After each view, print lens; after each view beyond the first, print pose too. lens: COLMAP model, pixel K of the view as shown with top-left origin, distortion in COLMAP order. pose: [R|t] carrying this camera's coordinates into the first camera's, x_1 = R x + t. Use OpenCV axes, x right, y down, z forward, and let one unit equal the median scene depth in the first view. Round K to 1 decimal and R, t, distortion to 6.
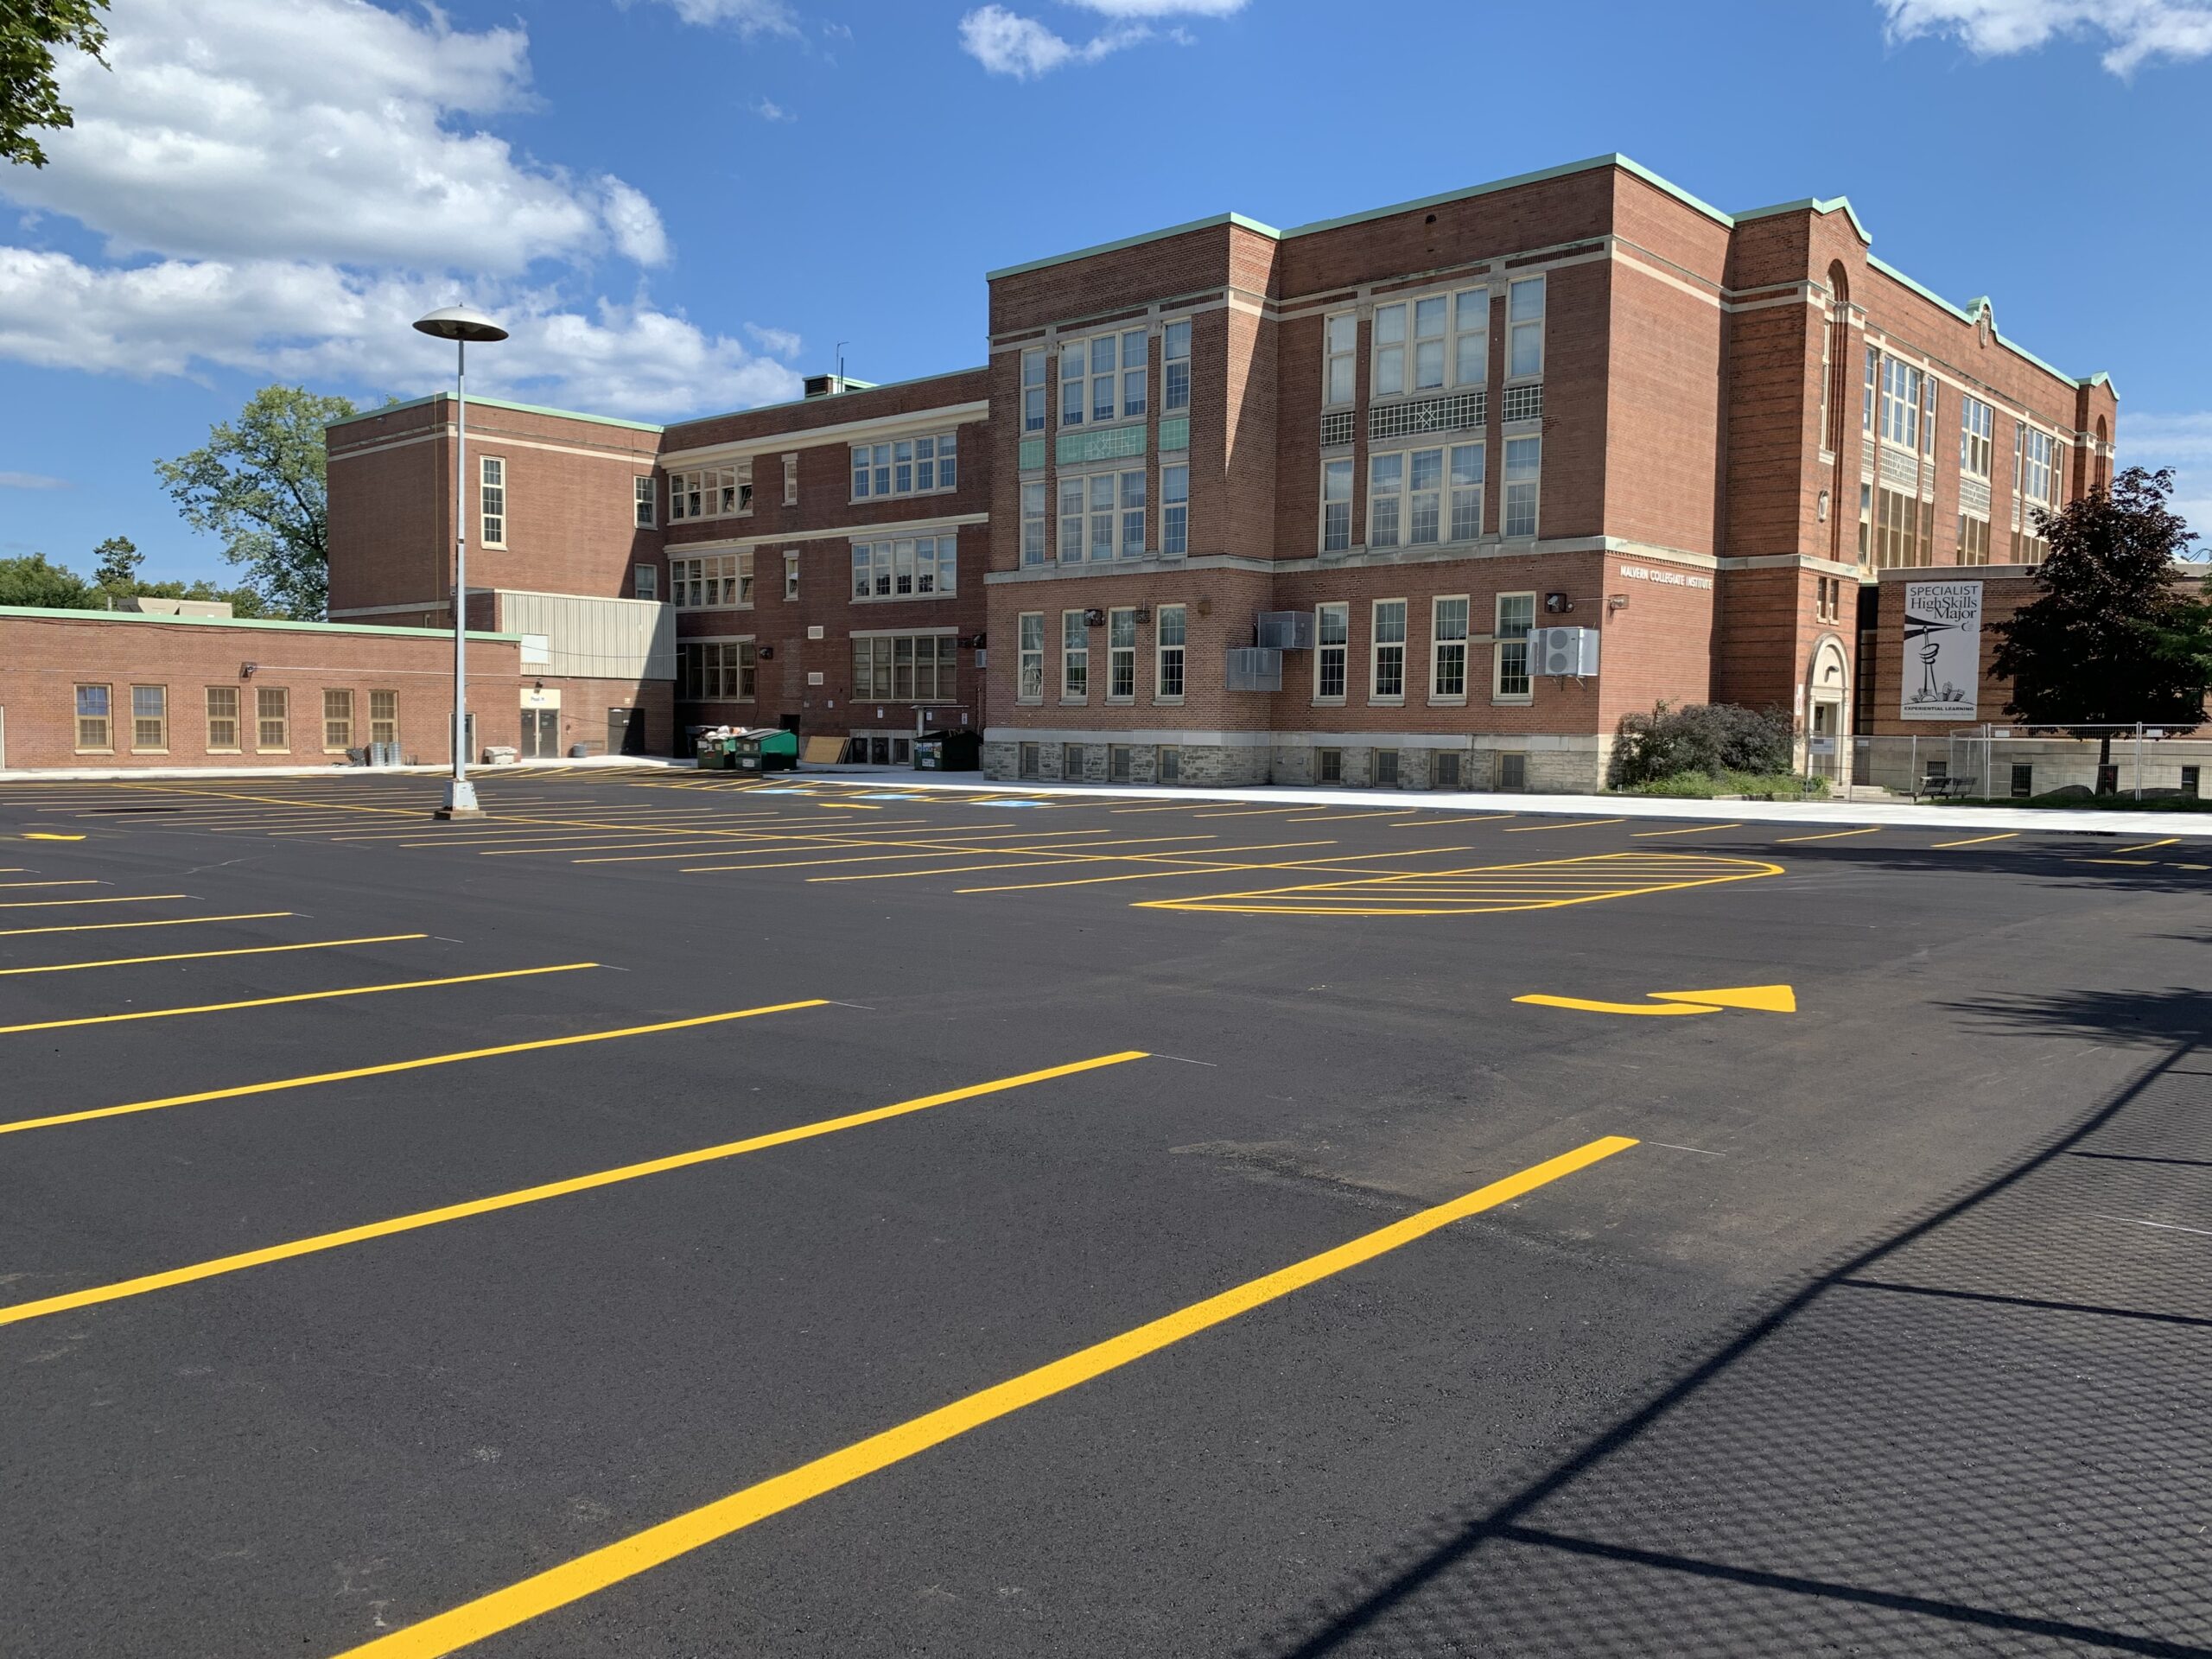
lens RADIAL K [[1749.9, 0, 1106.3], [0, 1749.9, 867.8], [0, 0, 1]] dist [-0.165735, -0.003509]
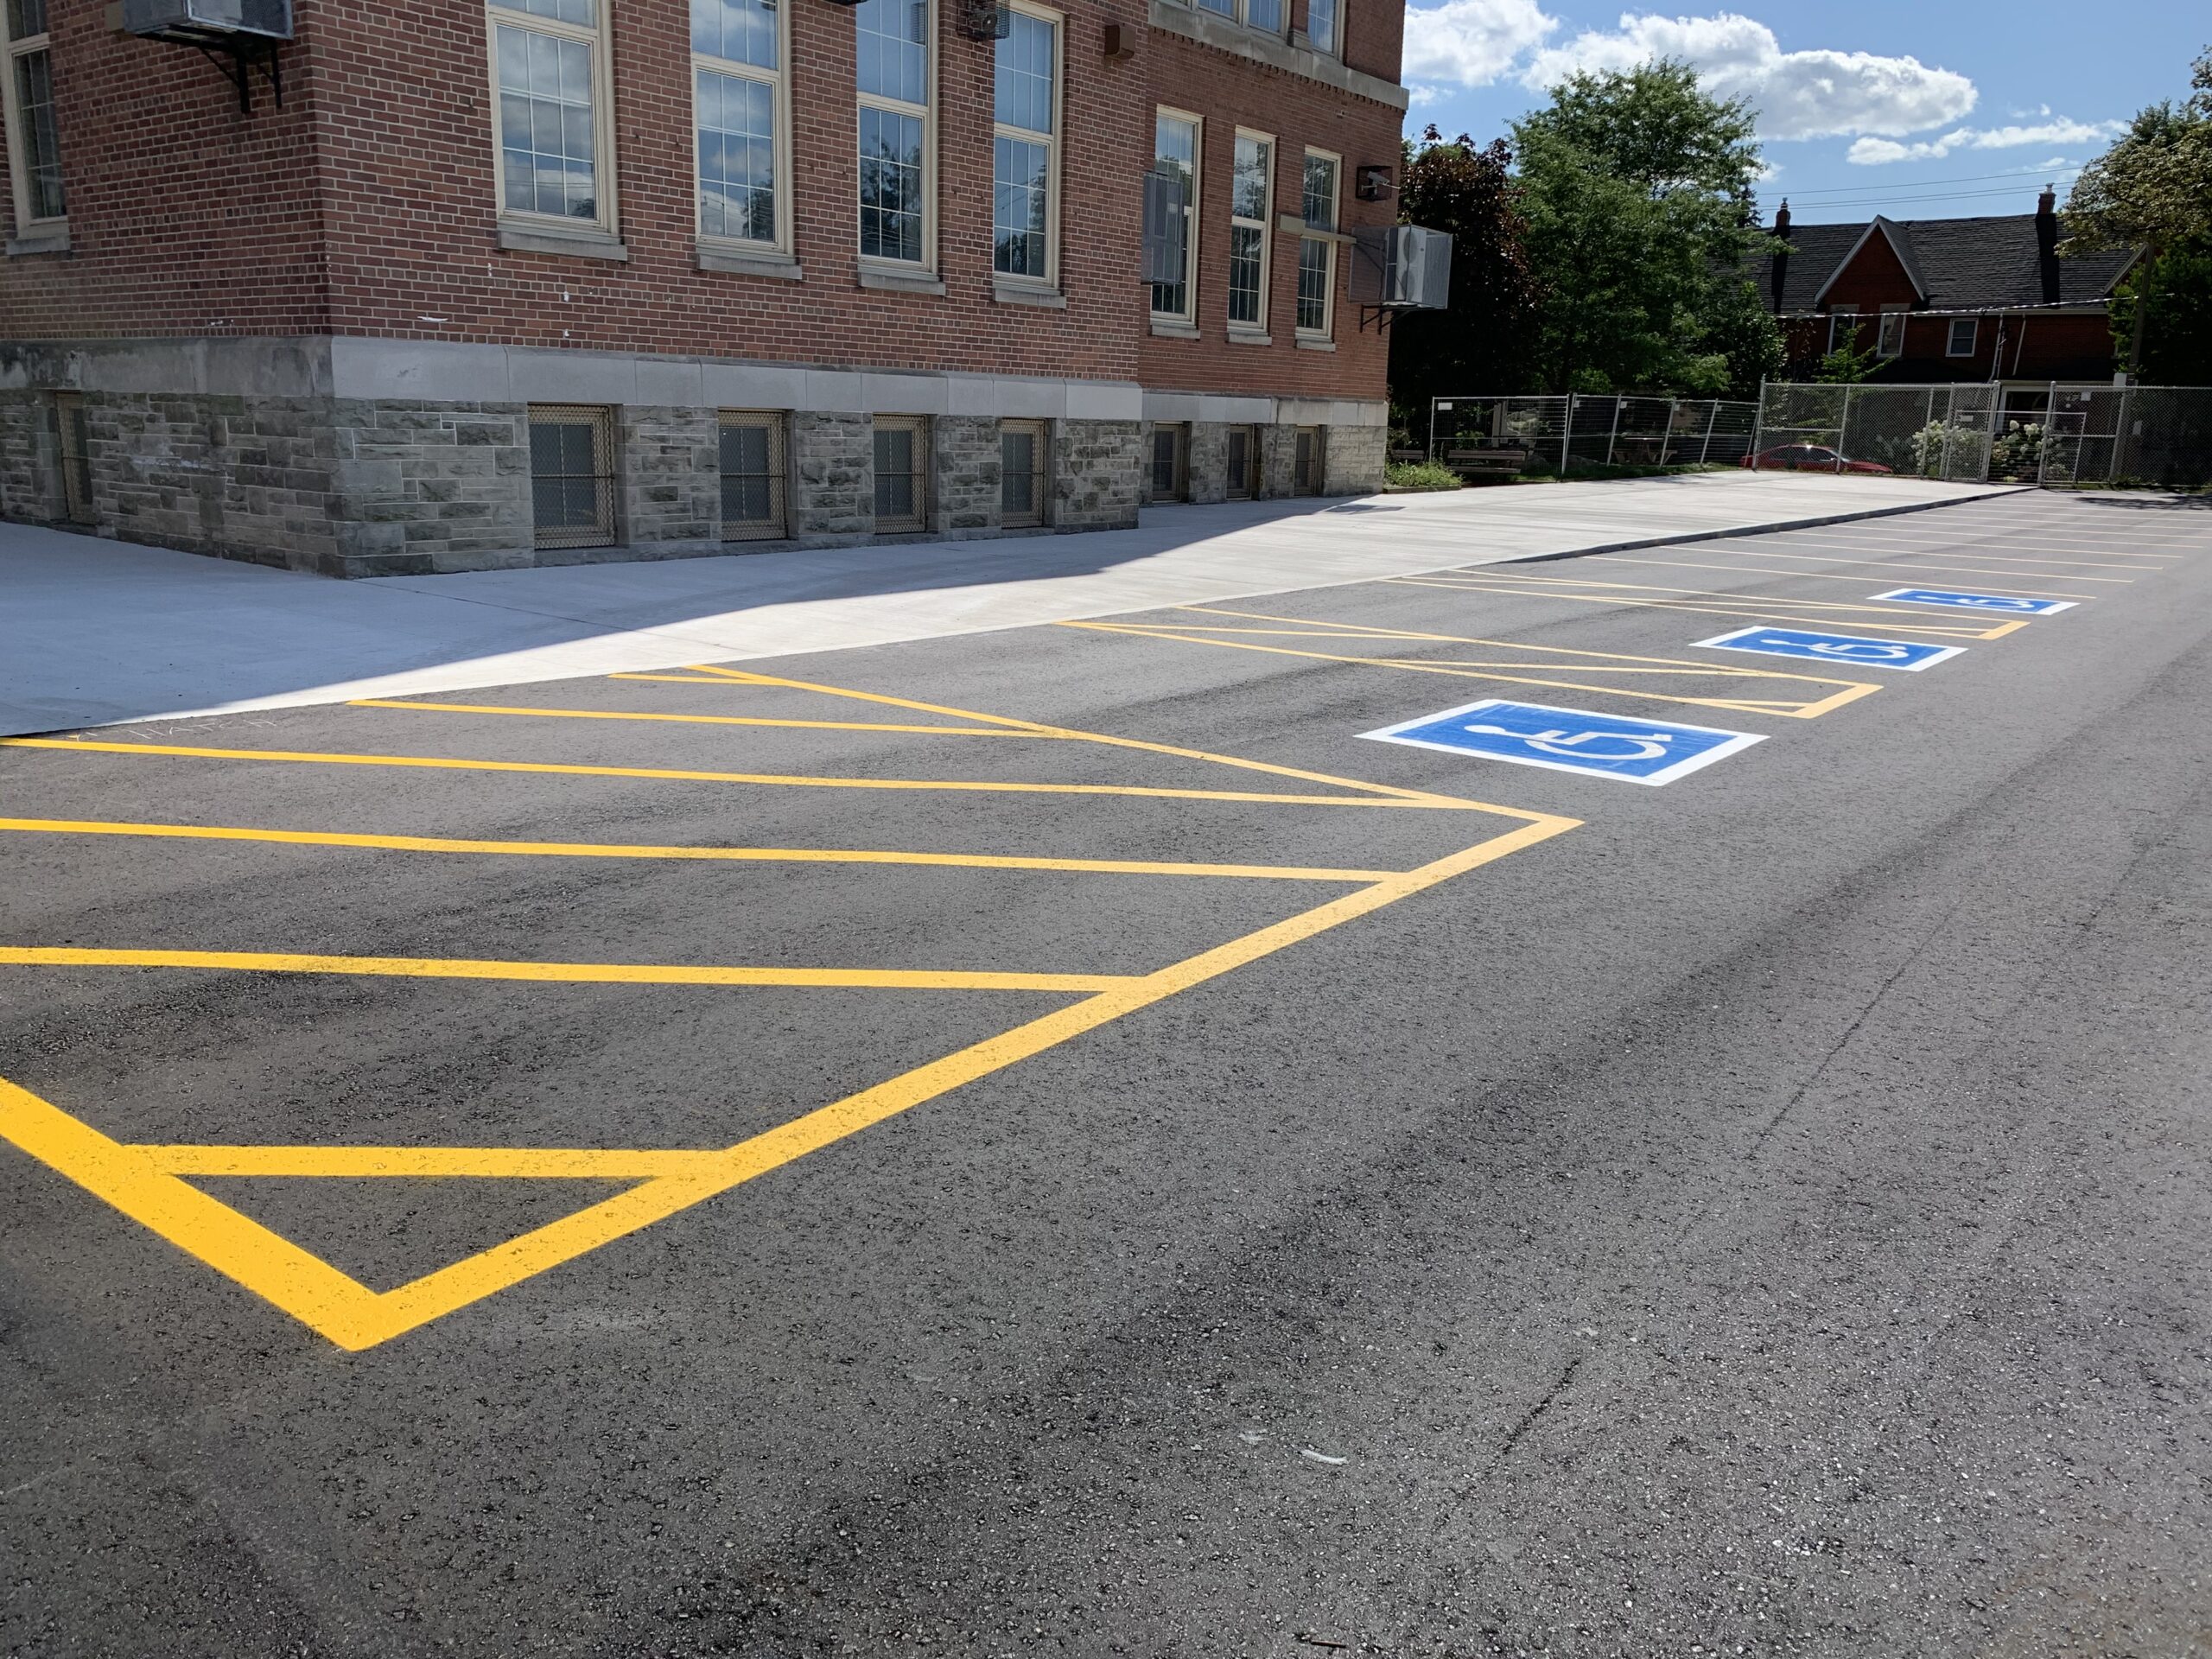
lens RADIAL K [[1662.2, 0, 1106.0], [0, 1662.2, 829.5], [0, 0, 1]] dist [-0.085375, -0.001847]
pose [[-0.068688, -0.257658, 0.963792, -0.225213], [0.038882, 0.964648, 0.260658, -0.054696], [-0.996880, 0.055378, -0.056241, 0.719607]]
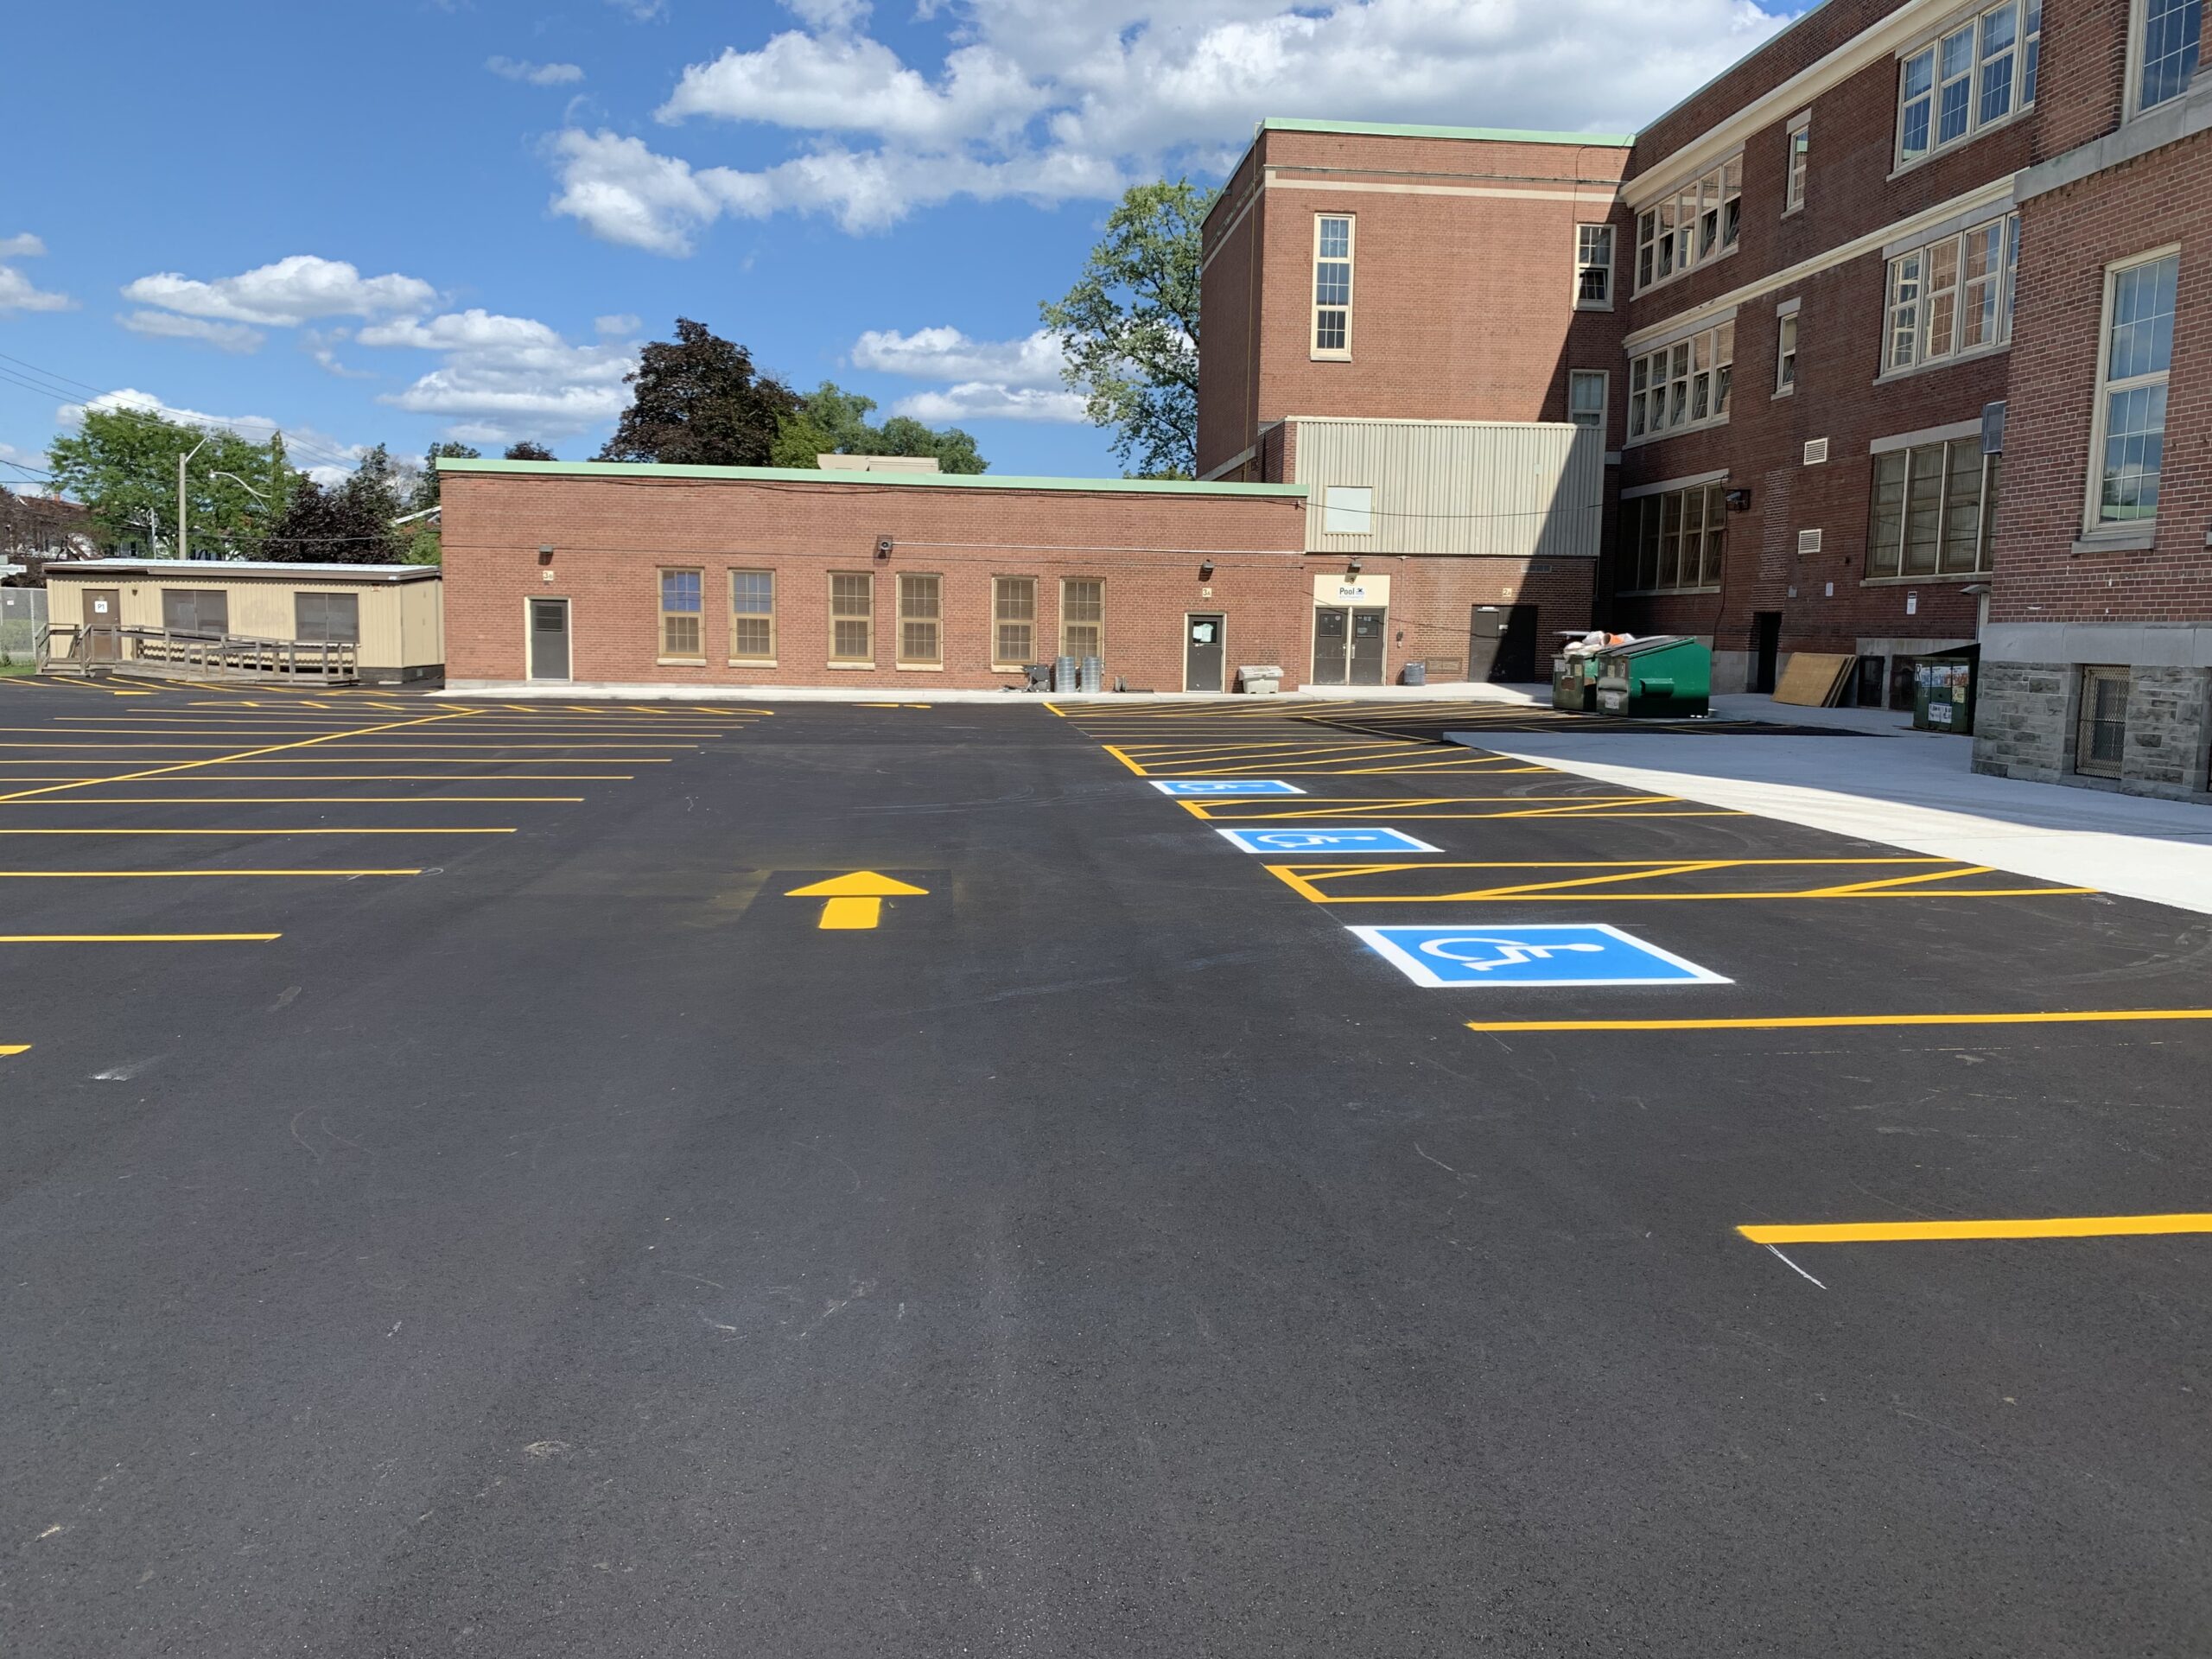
lens RADIAL K [[1684.5, 0, 1106.0], [0, 1684.5, 829.5], [0, 0, 1]] dist [0.006710, -0.008192]
pose [[0.734053, 0.070499, -0.675422, 0.025709], [-0.053365, 0.997509, 0.046121, -0.035298], [0.676992, 0.002189, 0.735987, 0.493115]]
